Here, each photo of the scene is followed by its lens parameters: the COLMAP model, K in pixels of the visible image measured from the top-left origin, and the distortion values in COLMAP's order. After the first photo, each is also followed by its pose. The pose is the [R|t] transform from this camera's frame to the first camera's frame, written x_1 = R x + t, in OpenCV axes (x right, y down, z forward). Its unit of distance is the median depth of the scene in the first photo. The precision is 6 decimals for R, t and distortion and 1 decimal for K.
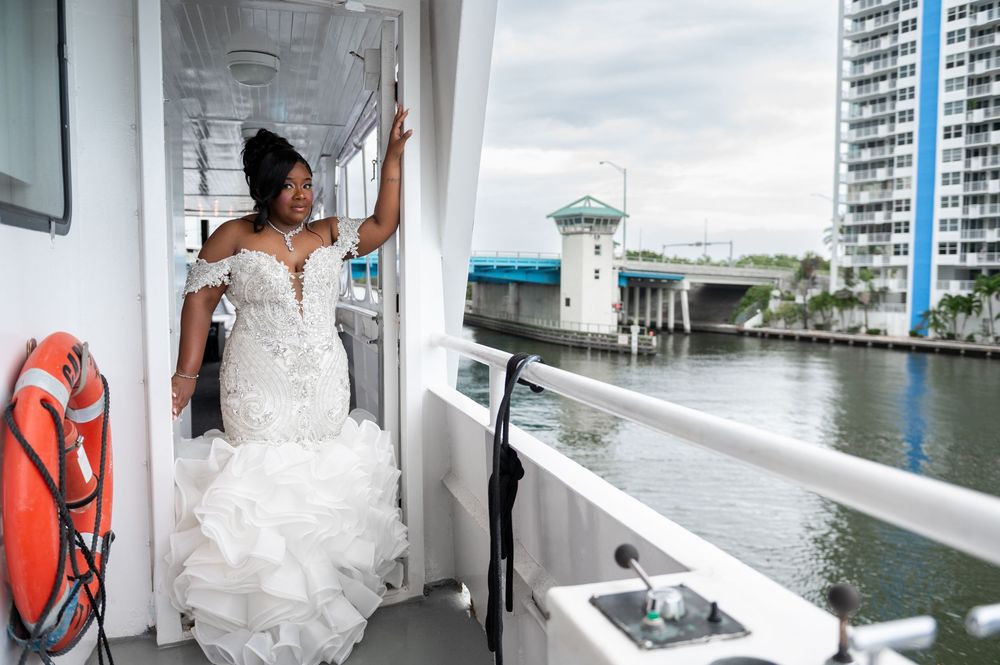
lens RADIAL K [[839.8, 0, 500.0], [0, 839.8, 332.5], [0, 0, 1]] dist [-0.014228, -0.009742]
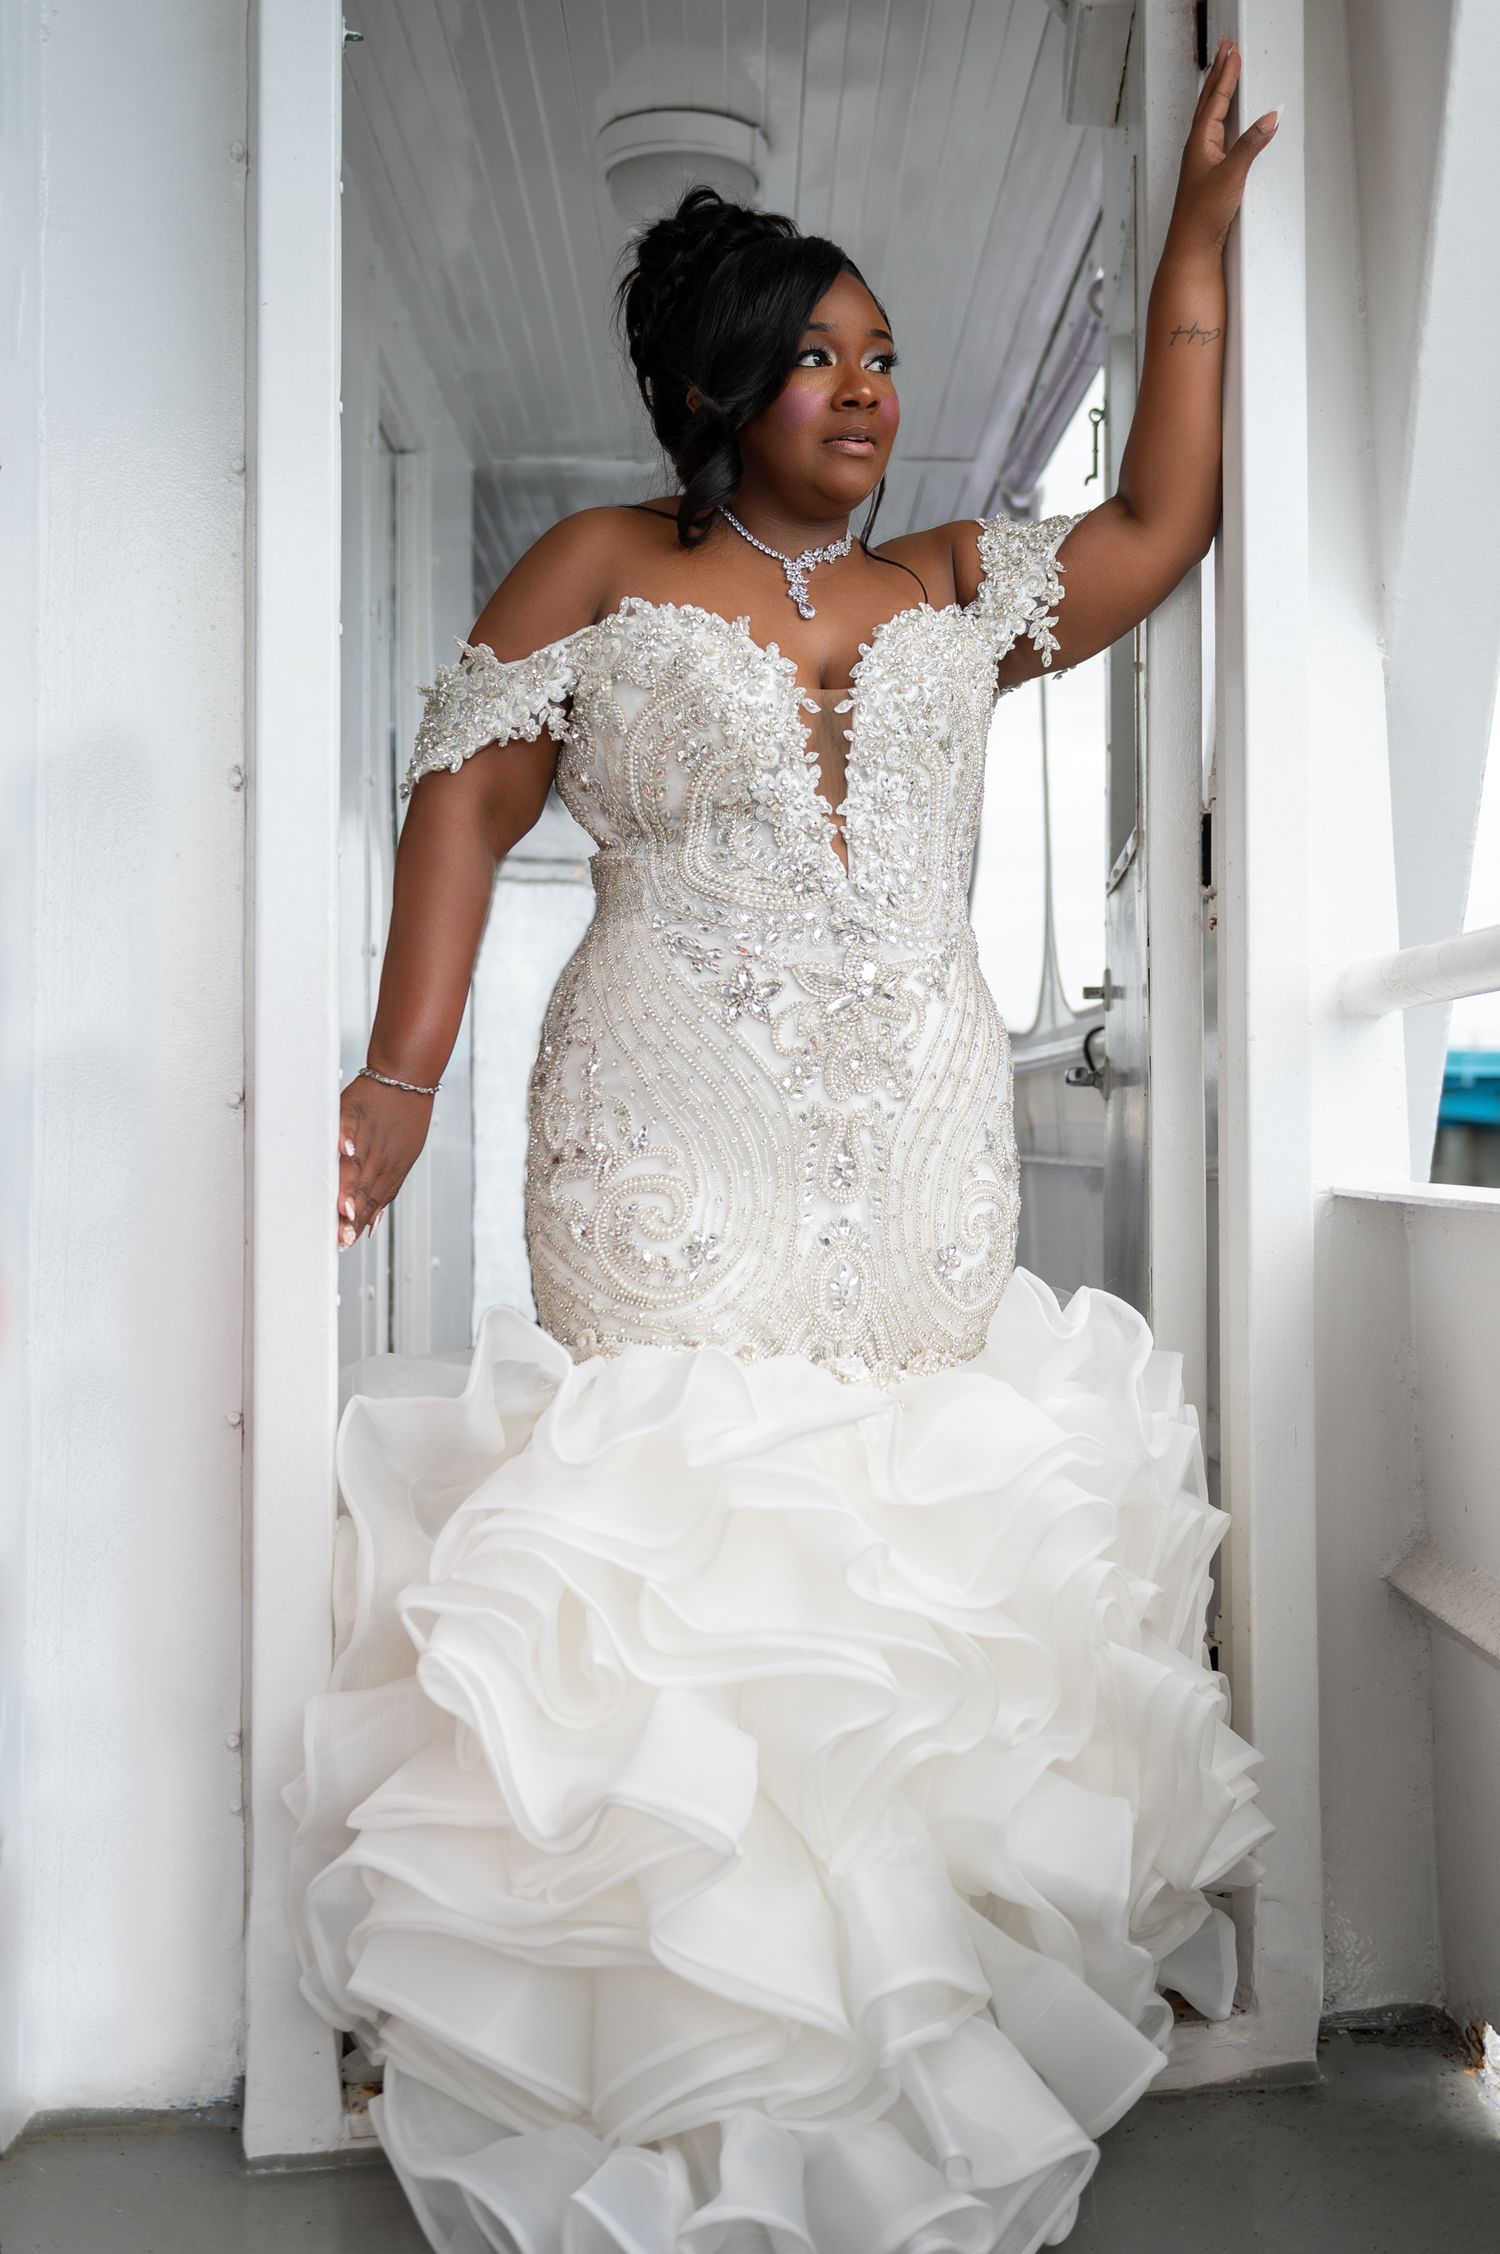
lens RADIAL K [[2109.8, 0, 750.0], [0, 2109.8, 1127.0], [0, 0, 1]] dist [-0.049159, 0.023222]
pose [[0.967311, -0.010627, -0.253372, -0.103597], [-0.024970, 0.990275, -0.136862, 0.150262], [0.252363, 0.138714, 0.957638, 0.397955]]
